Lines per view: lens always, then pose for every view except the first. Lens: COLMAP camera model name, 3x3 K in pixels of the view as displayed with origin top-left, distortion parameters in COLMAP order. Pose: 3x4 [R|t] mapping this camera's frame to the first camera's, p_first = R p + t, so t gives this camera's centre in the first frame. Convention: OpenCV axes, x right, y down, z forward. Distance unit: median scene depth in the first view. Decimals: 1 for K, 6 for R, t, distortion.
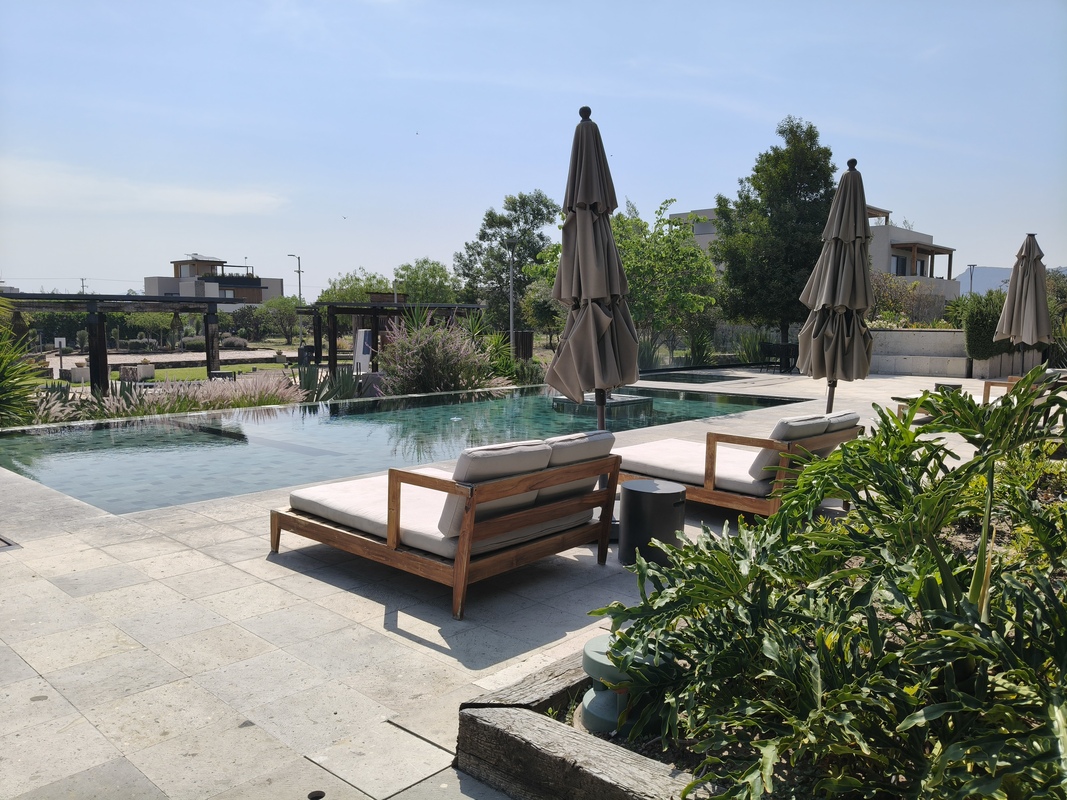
lens RADIAL K [[824.0, 0, 533.8], [0, 824.0, 399.9], [0, 0, 1]] dist [0.000264, 0.000414]
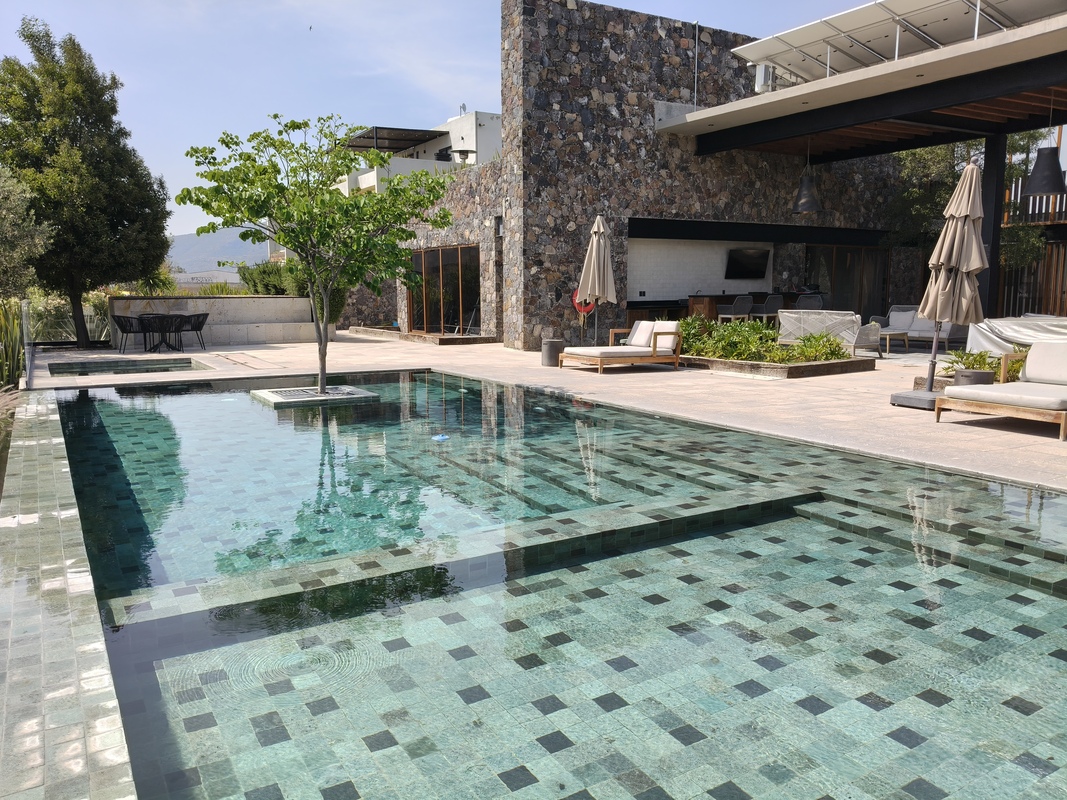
lens RADIAL K [[824.0, 0, 532.8], [0, 824.0, 401.8], [0, 0, 1]] dist [0.000264, 0.000414]
pose [[0.279631, -0.130915, 0.951140, -0.373552], [0.105602, 0.988843, 0.105058, -0.030014], [-0.954282, 0.071065, 0.290336, 0.414692]]
